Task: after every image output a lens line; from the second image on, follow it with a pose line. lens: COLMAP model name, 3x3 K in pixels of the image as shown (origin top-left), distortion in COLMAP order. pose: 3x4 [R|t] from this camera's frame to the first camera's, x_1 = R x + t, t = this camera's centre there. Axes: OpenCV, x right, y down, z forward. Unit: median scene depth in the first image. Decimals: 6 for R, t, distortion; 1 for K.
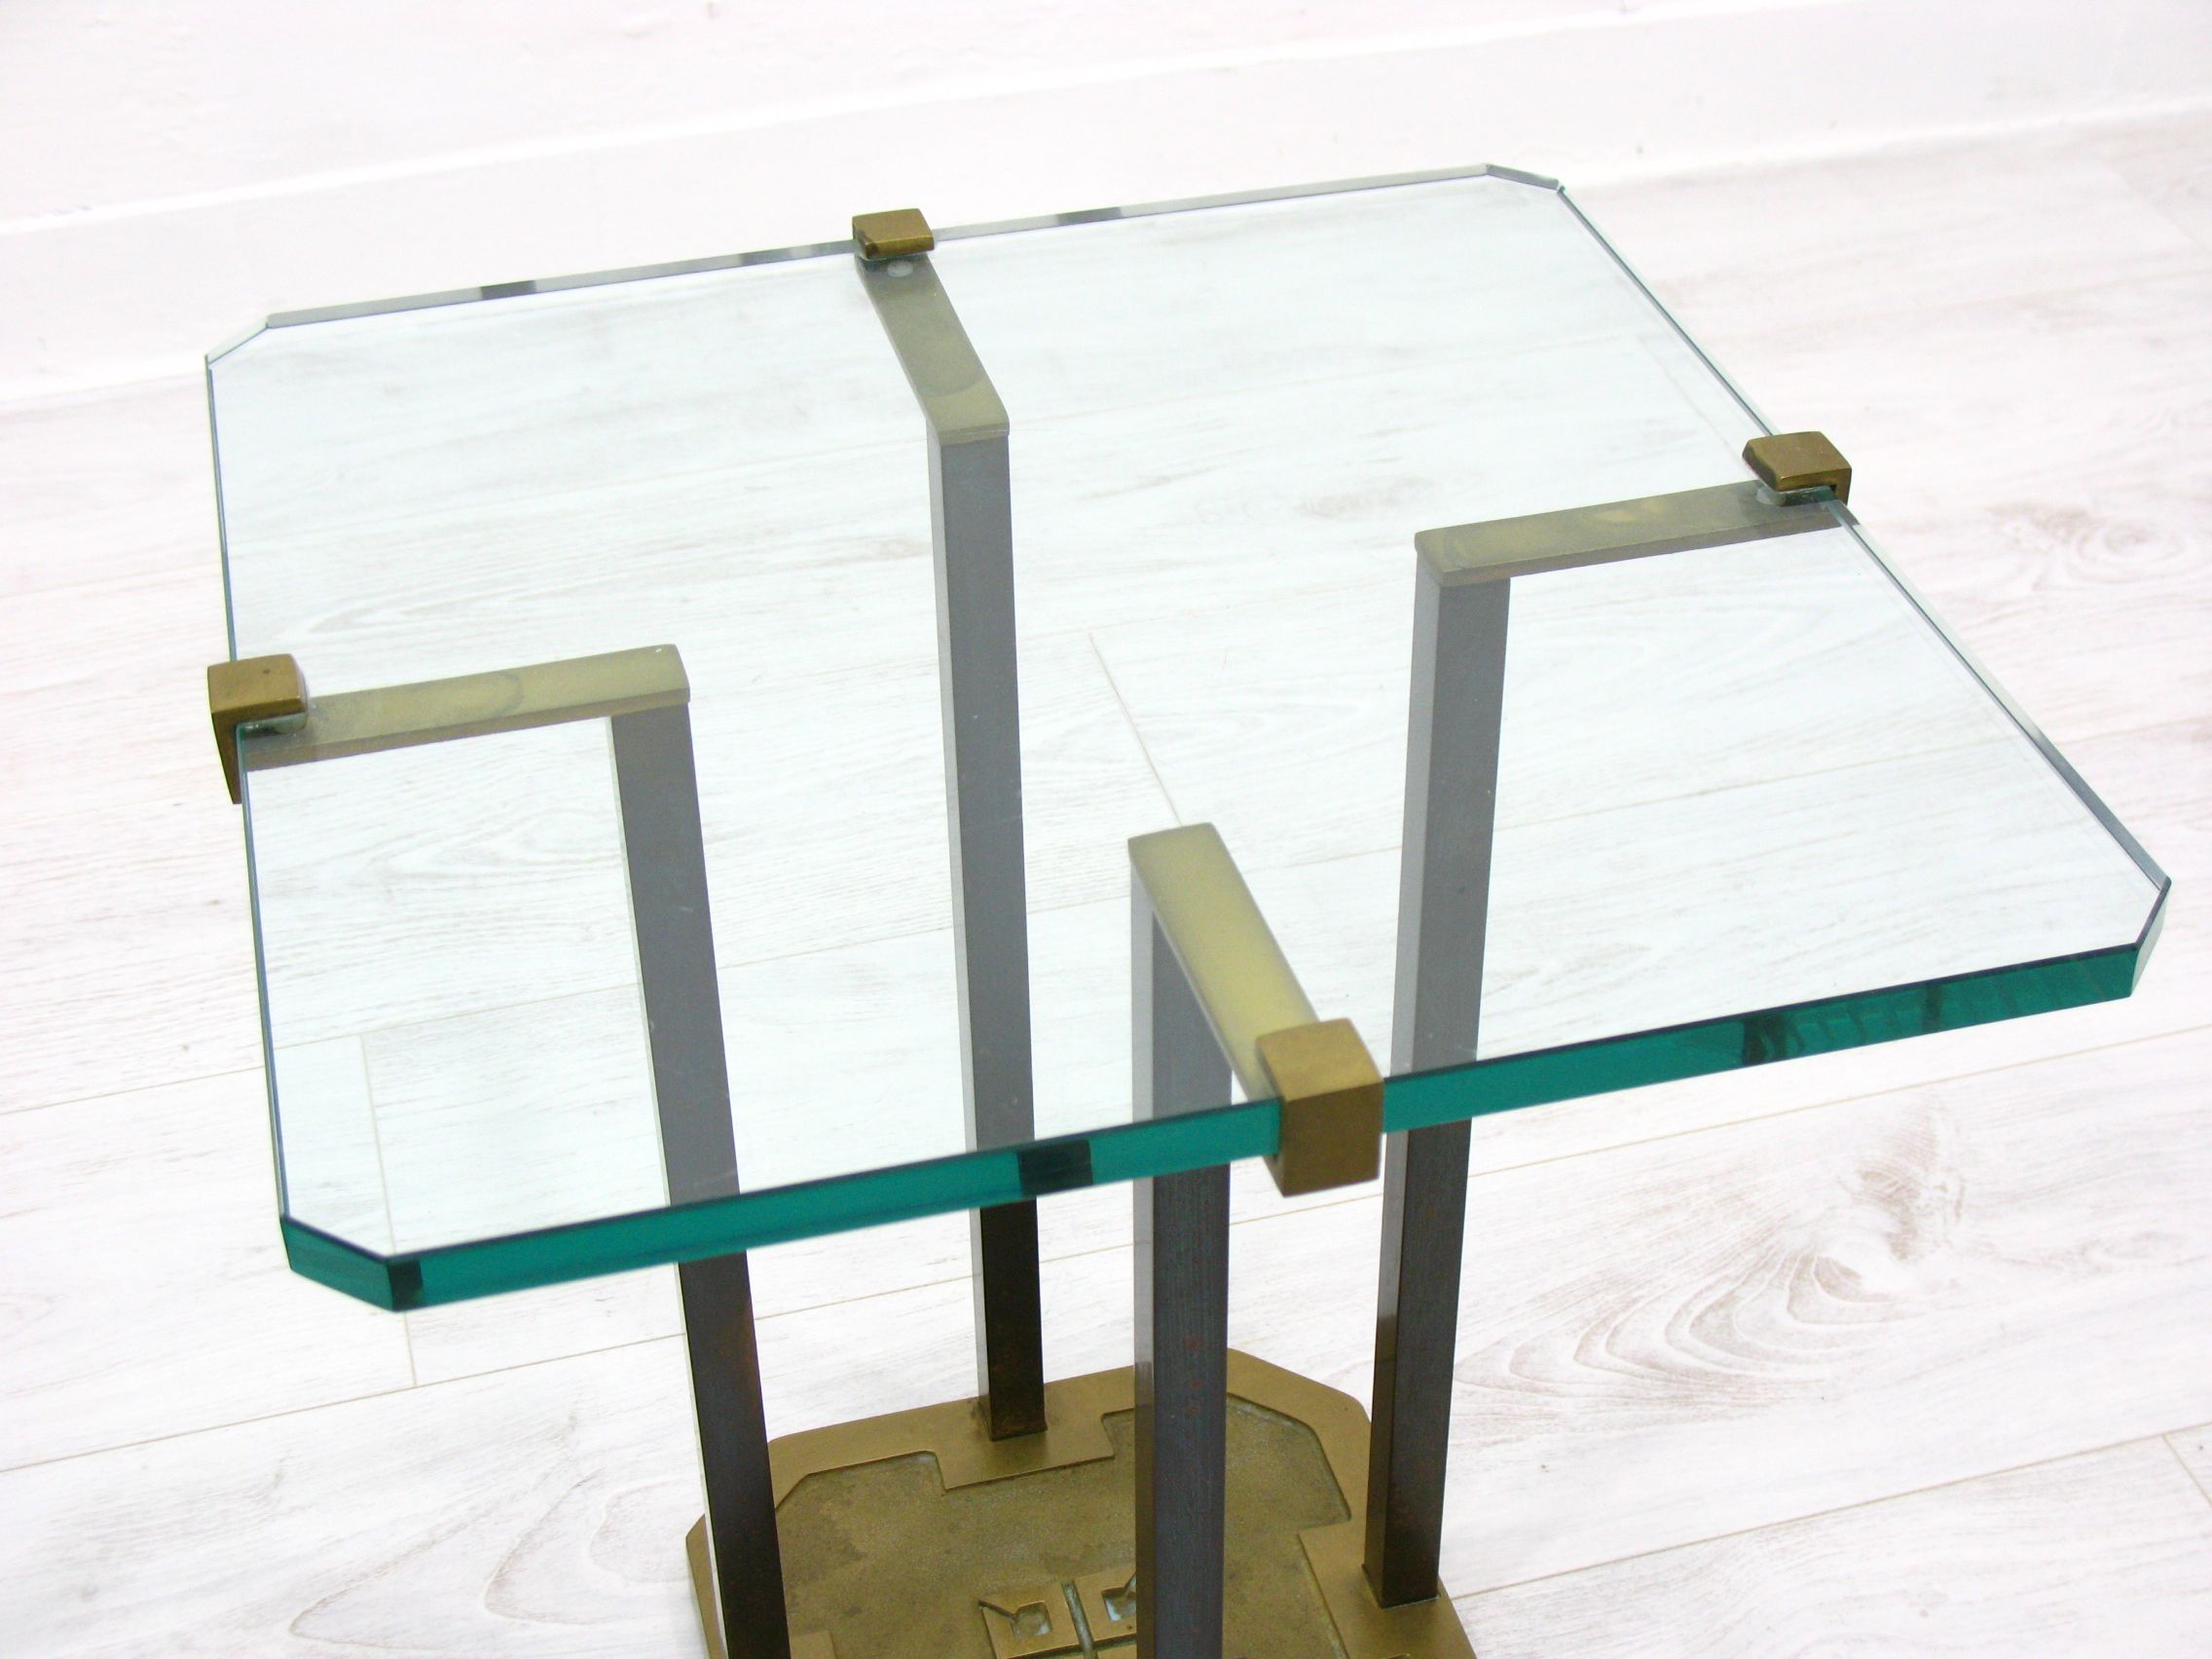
lens RADIAL K [[3411.8, 0, 1104.1], [0, 3411.8, 827.8], [0, 0, 1]] dist [-0.068316, 0.000000]
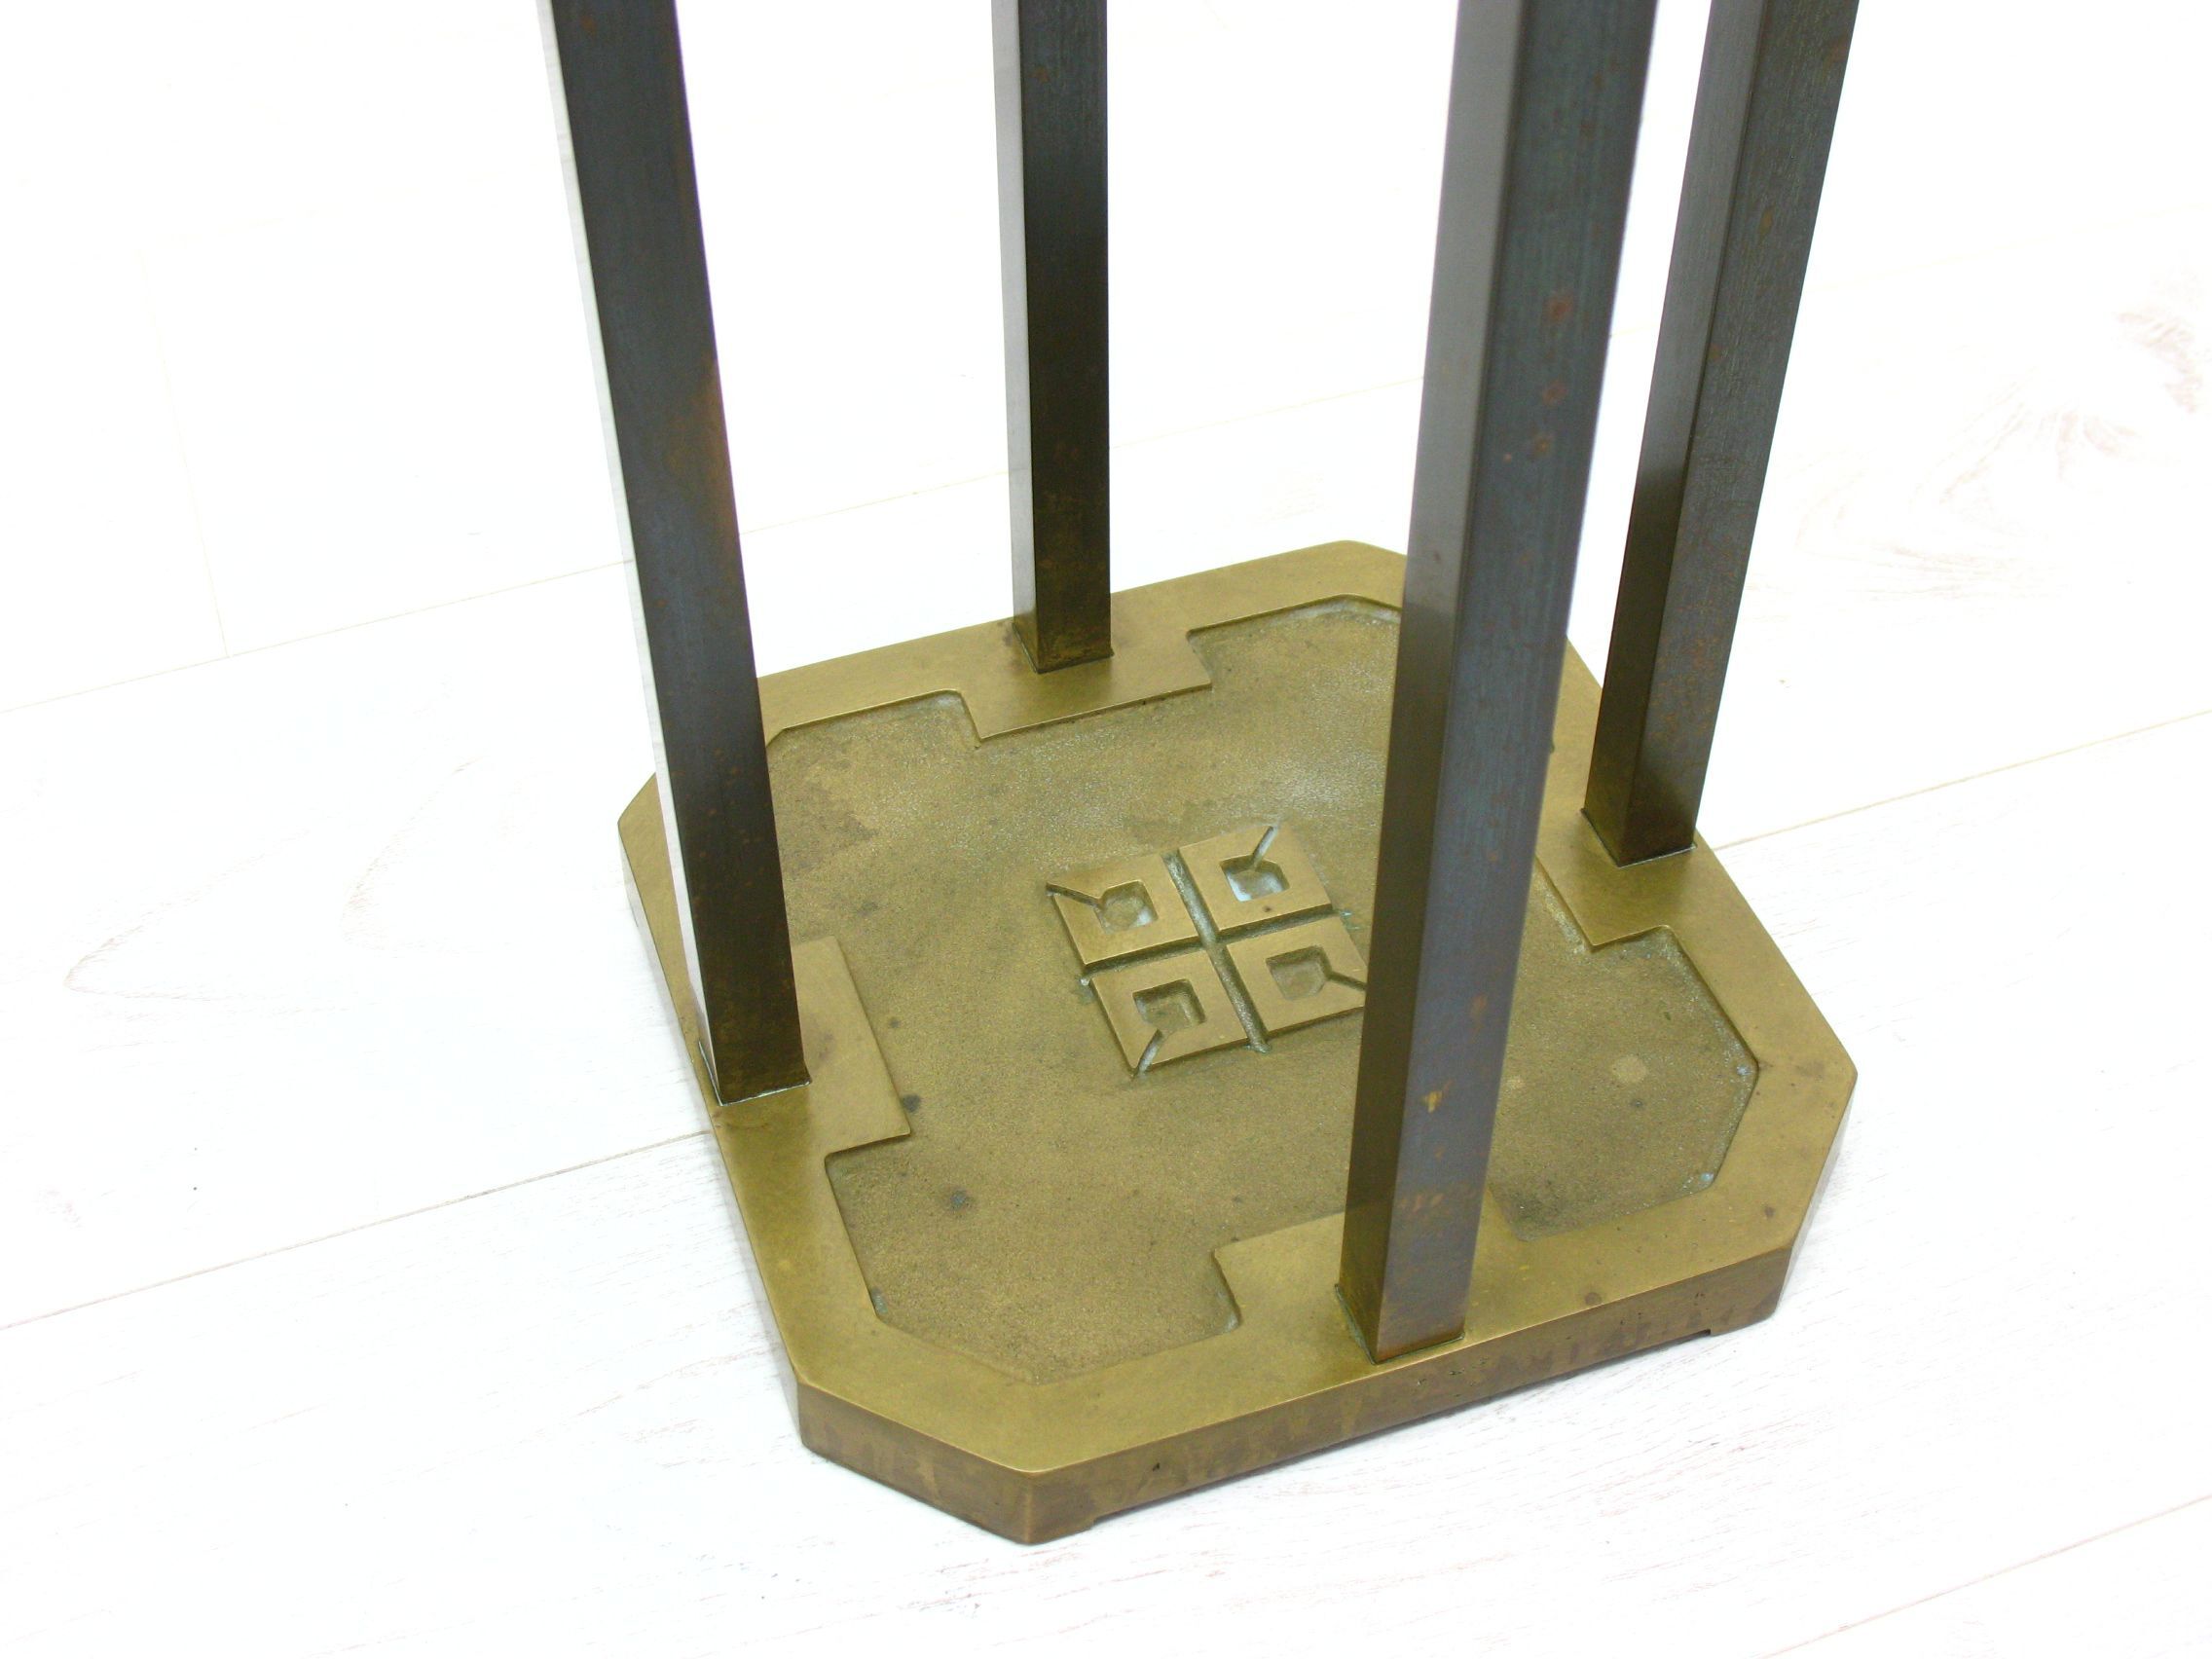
lens RADIAL K [[2924.0, 0, 1099.9], [0, 2924.0, 834.7], [0, 0, 1]] dist [-0.072508, 0.000000]
pose [[0.997447, -0.047967, 0.052911, -0.052512], [0.038522, 0.985209, 0.166968, 0.108091], [-0.060138, -0.164503, 0.984542, 0.376973]]
